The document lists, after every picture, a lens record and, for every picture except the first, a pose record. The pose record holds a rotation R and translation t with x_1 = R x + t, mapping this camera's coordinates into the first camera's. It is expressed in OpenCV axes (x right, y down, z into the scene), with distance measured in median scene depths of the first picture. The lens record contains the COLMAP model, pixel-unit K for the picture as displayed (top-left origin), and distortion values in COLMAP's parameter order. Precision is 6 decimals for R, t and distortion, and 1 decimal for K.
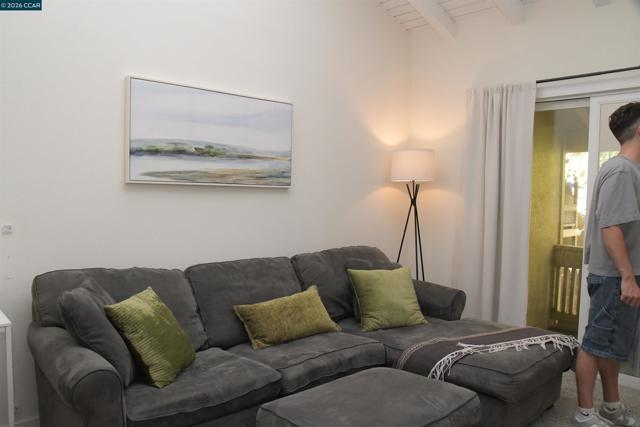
lens RADIAL K [[505.8, 0, 317.4], [0, 505.8, 220.0], [0, 0, 1]] dist [-0.137803, 0.104792]
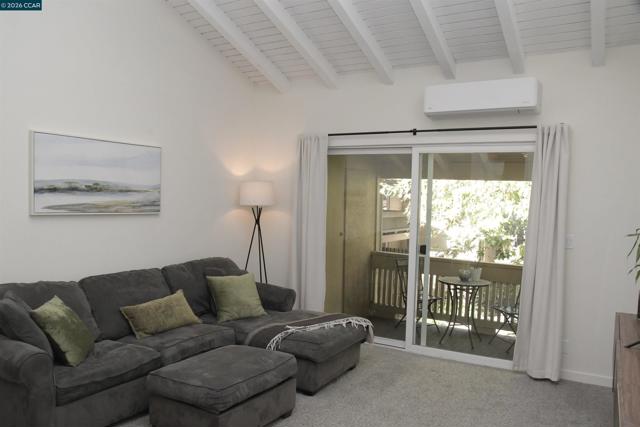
lens RADIAL K [[505.8, 0, 317.4], [0, 505.8, 220.0], [0, 0, 1]] dist [-0.137803, 0.104792]
pose [[0.960197, -0.008585, 0.279192, -0.029666], [0.010125, 0.999940, -0.004076, -0.048027], [-0.279140, 0.006741, 0.960227, -0.393075]]
